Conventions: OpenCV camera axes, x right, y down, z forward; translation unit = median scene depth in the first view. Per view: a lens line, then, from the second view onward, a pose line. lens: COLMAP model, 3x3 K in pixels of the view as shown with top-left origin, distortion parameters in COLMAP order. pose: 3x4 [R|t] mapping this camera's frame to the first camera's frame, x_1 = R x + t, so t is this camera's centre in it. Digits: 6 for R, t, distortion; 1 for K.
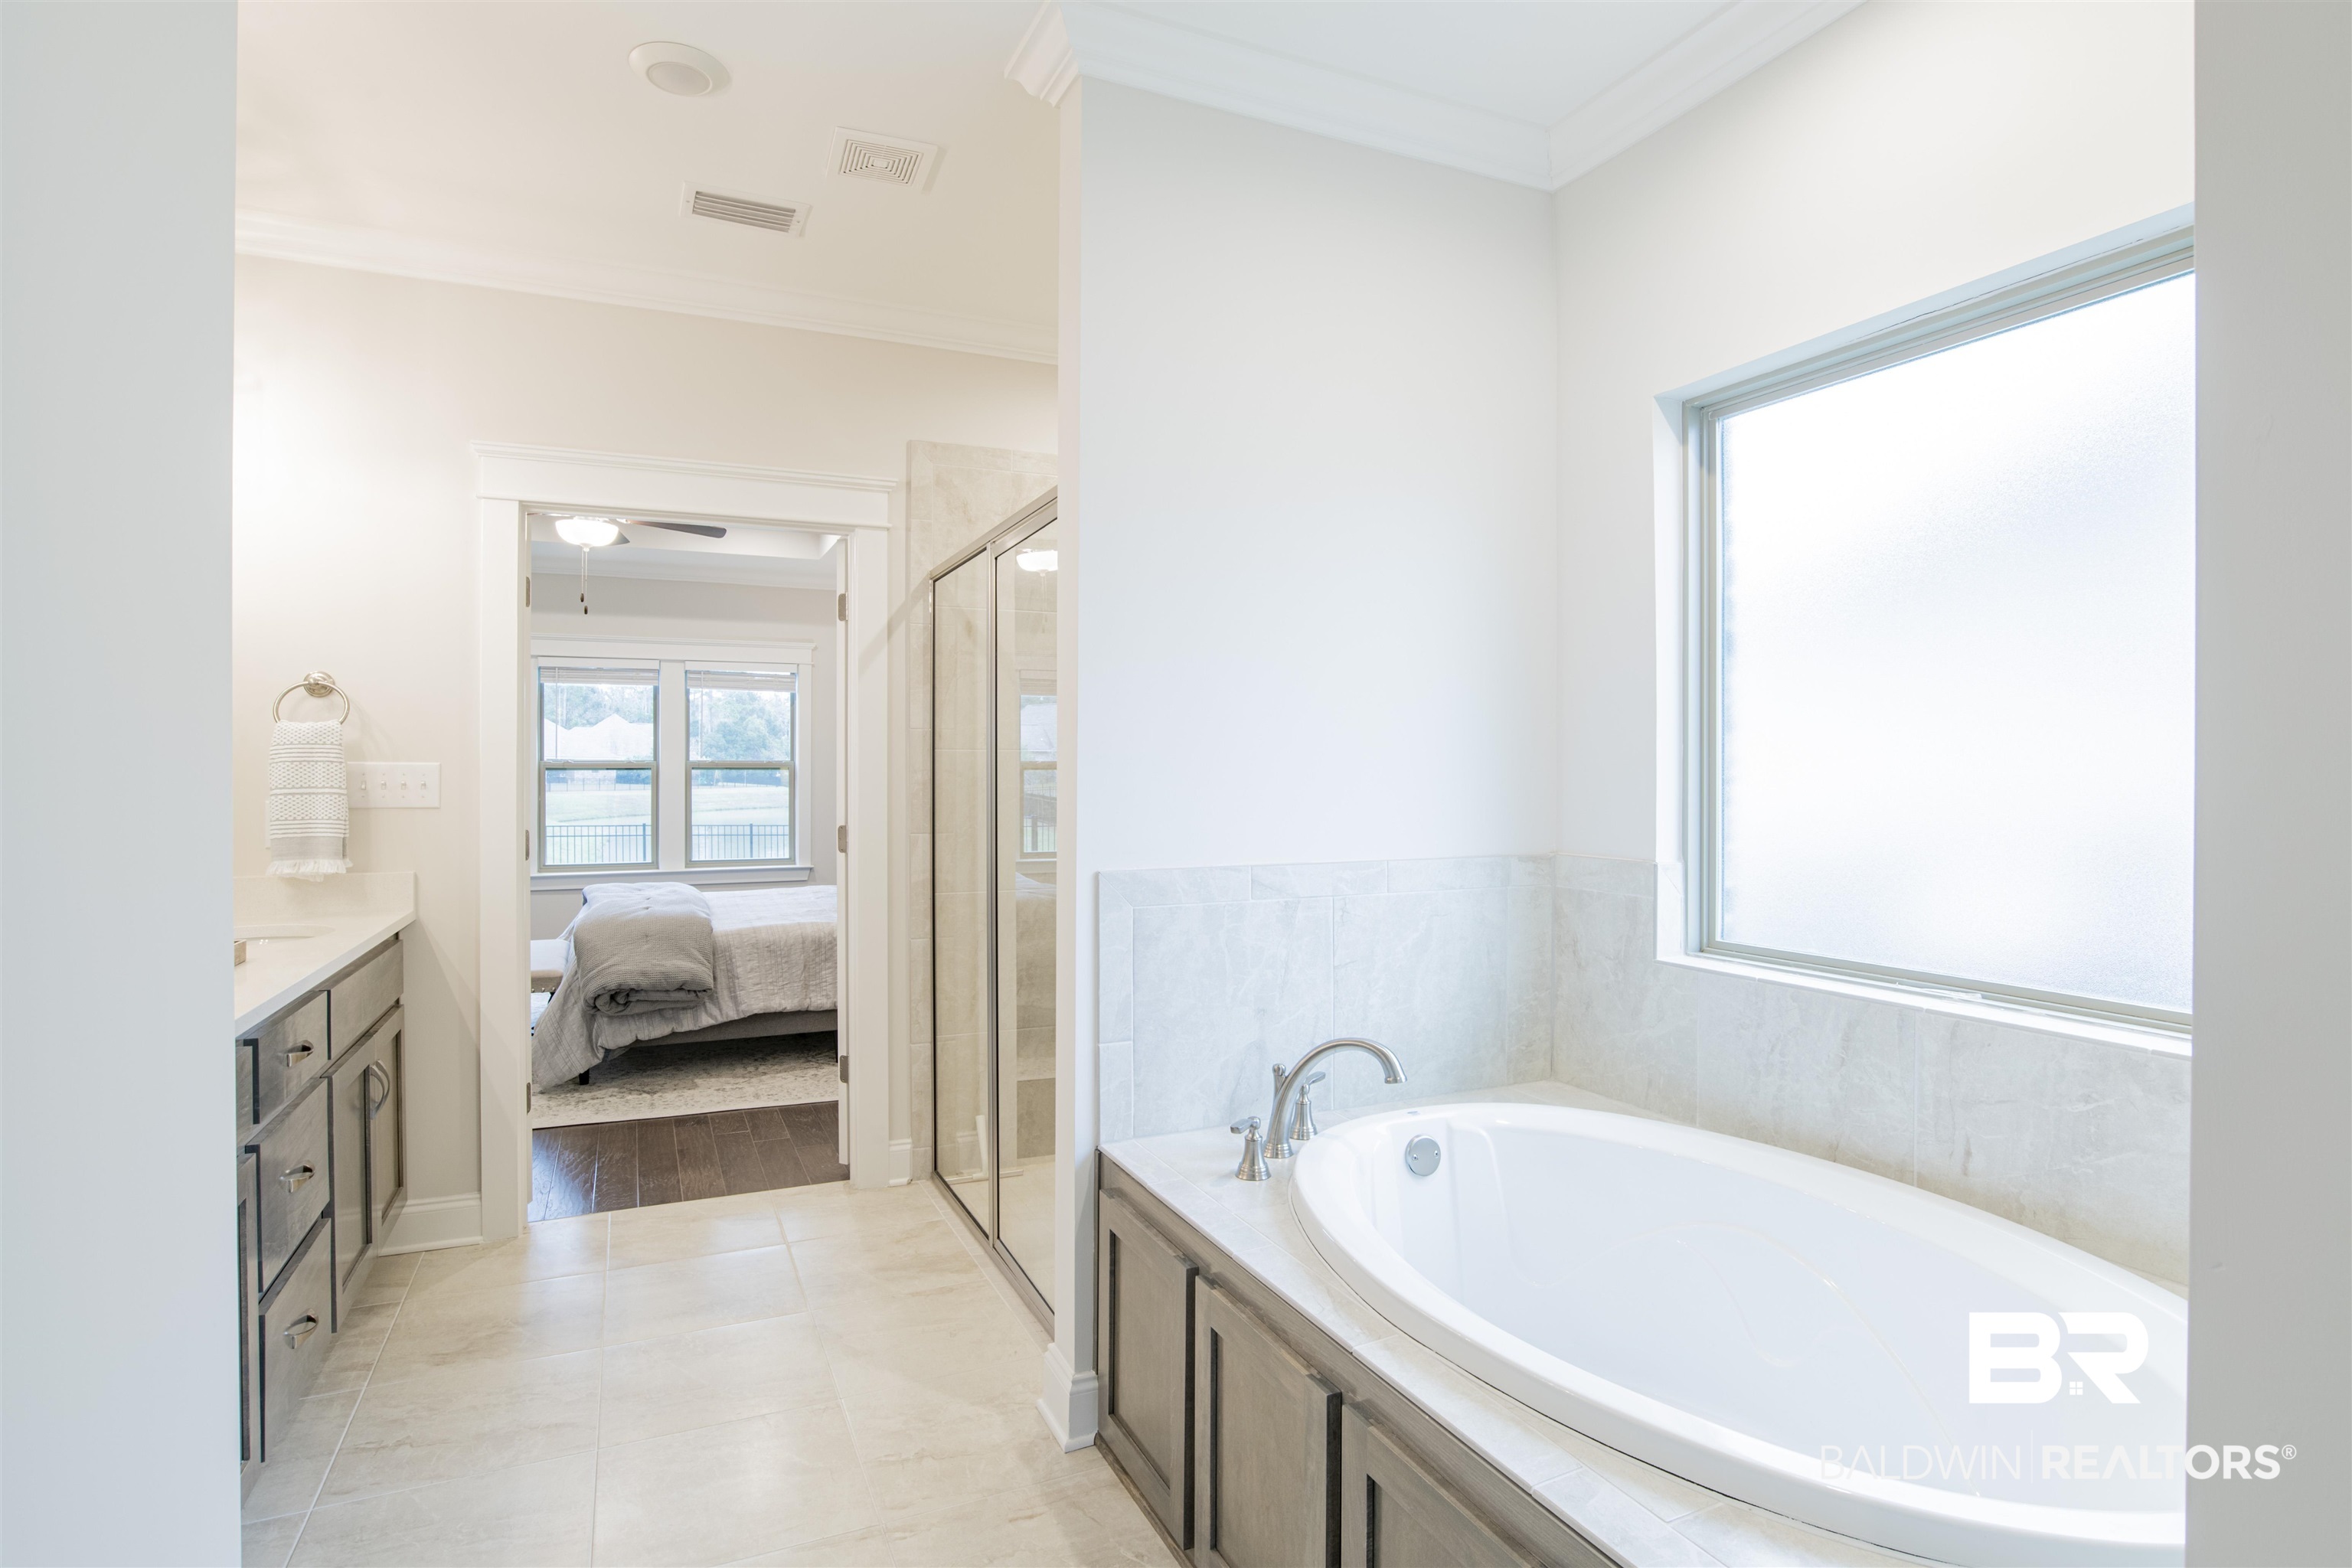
lens RADIAL K [[1213.1, 0, 1177.0], [0, 1213.1, 771.1], [0, 0, 1]] dist [-0.046780, 0.022276]
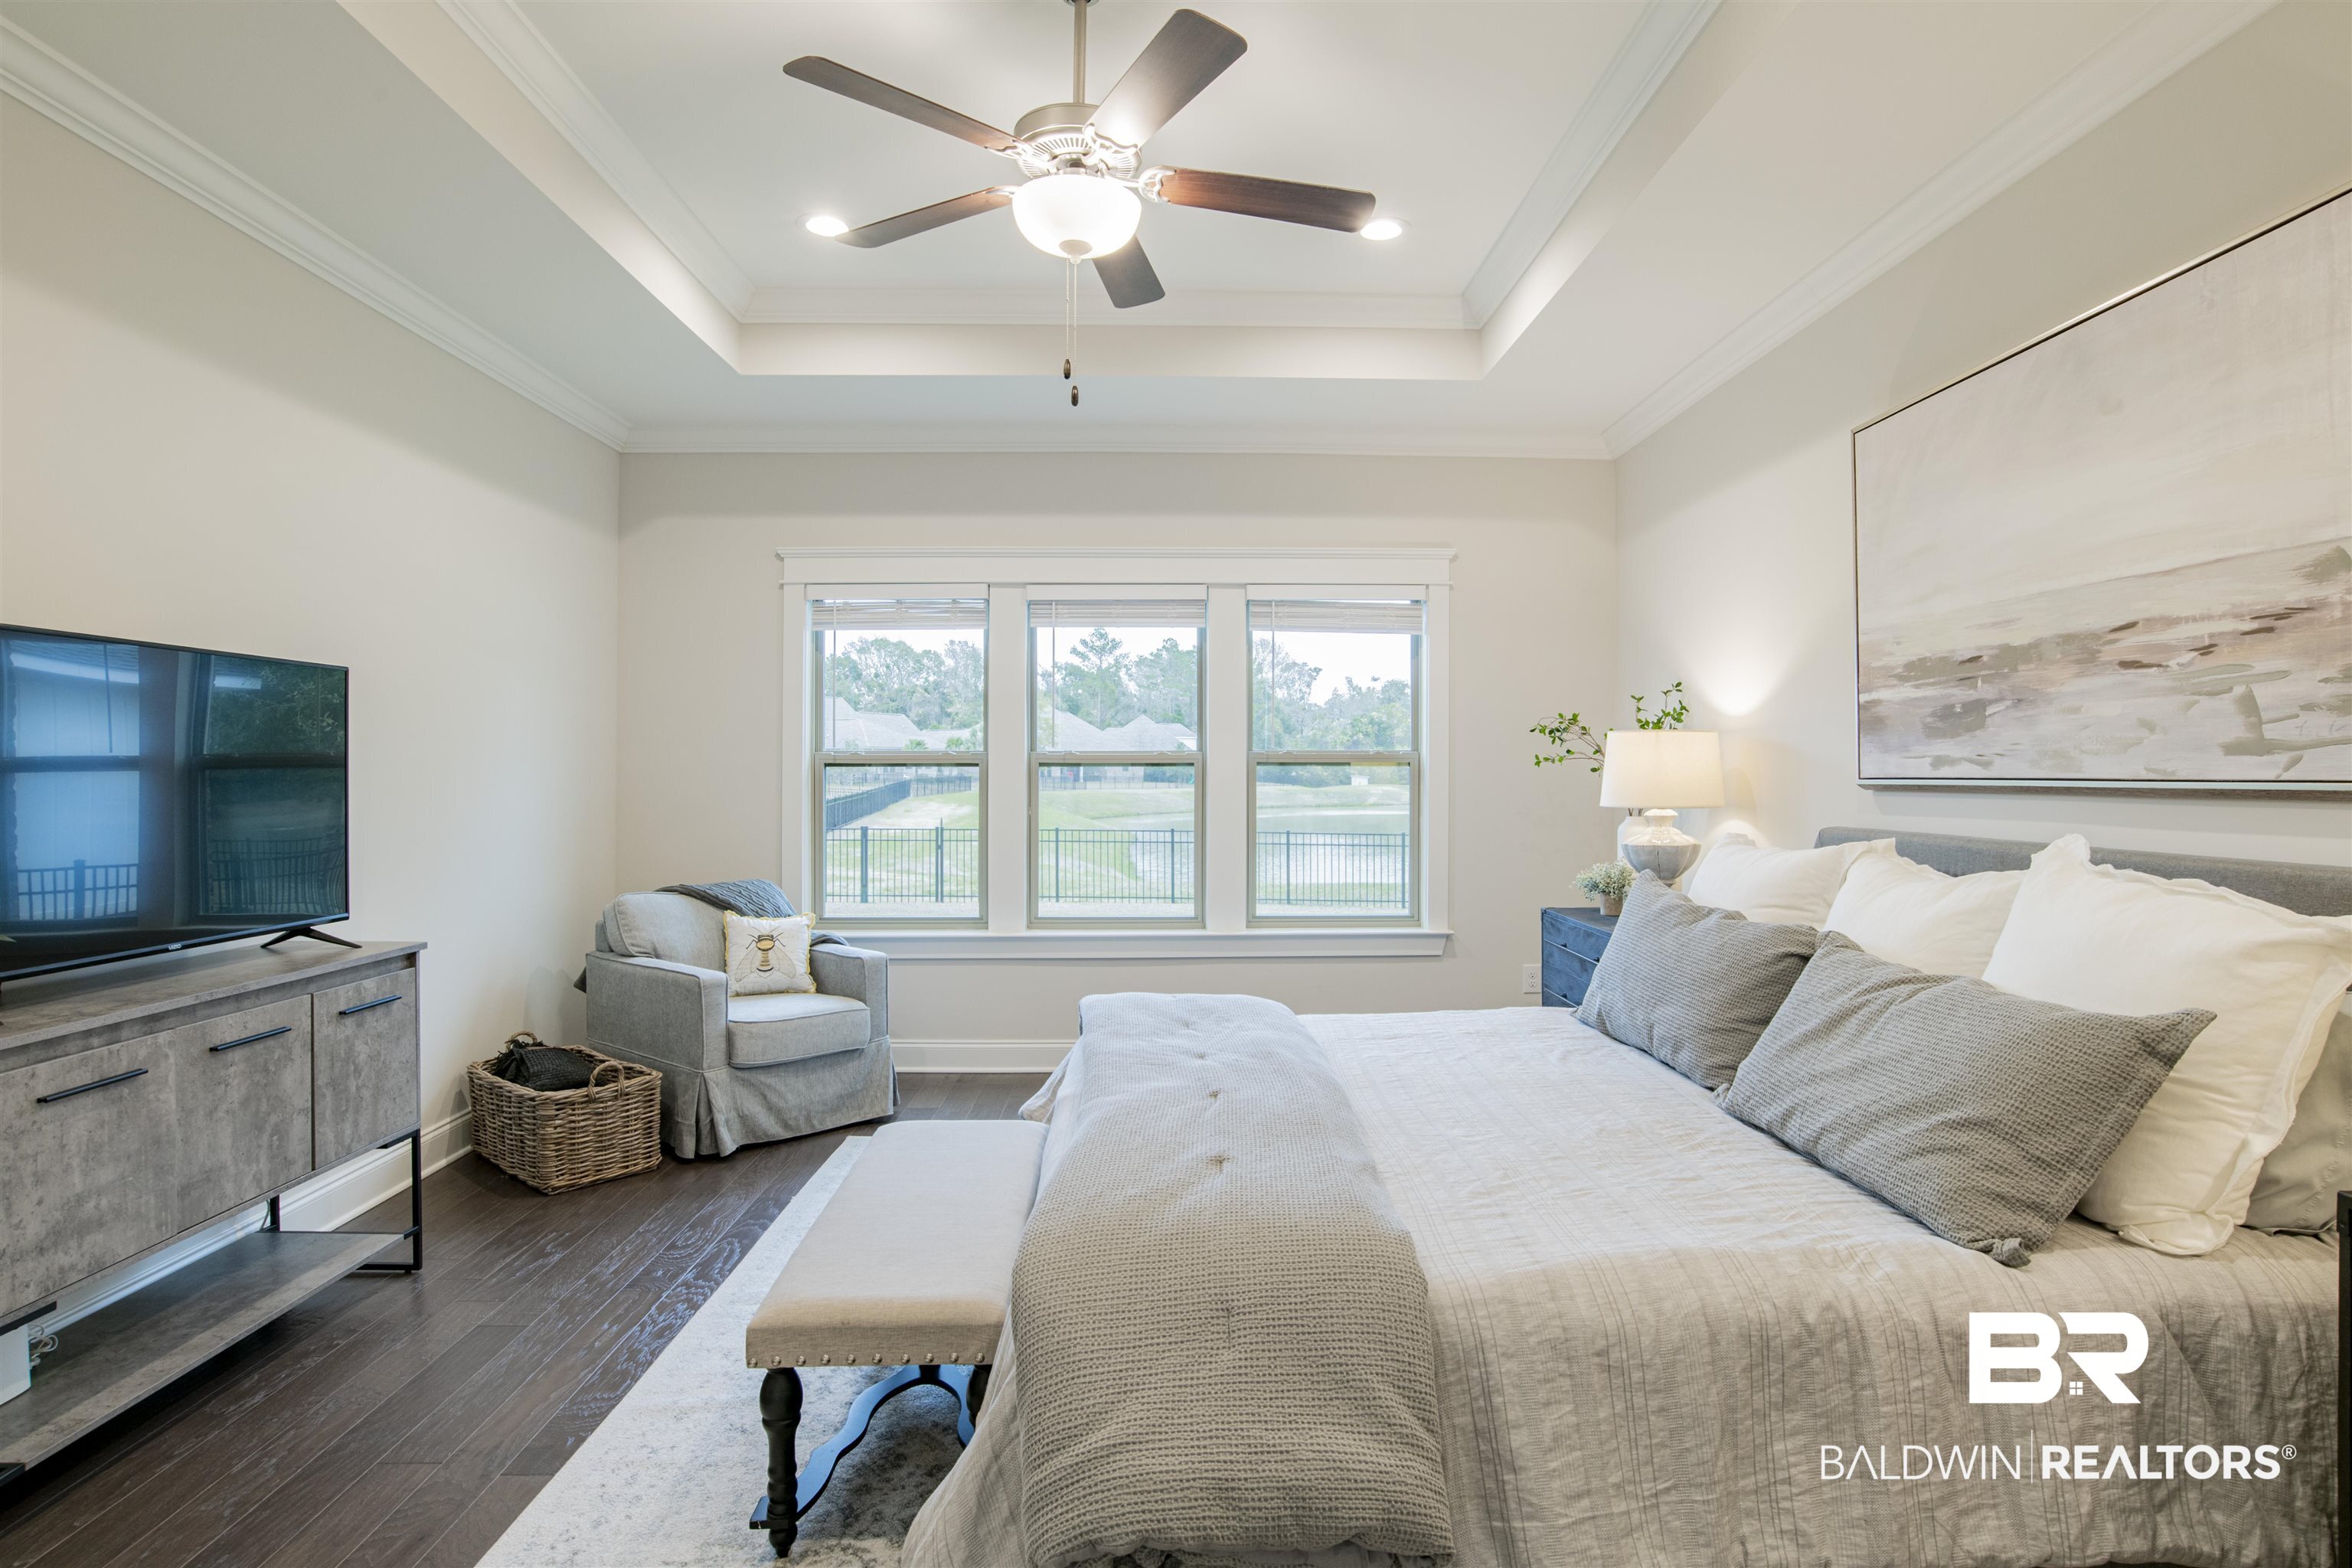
lens RADIAL K [[1243.0, 0, 1176.3], [0, 1243.0, 775.6], [0, 0, 1]] dist [-0.054170, 0.038924]
pose [[0.916974, 0.004012, -0.398926, -0.195571], [-0.002397, 0.999987, 0.004548, 0.001378], [0.398939, -0.003214, 0.916972, 0.422312]]
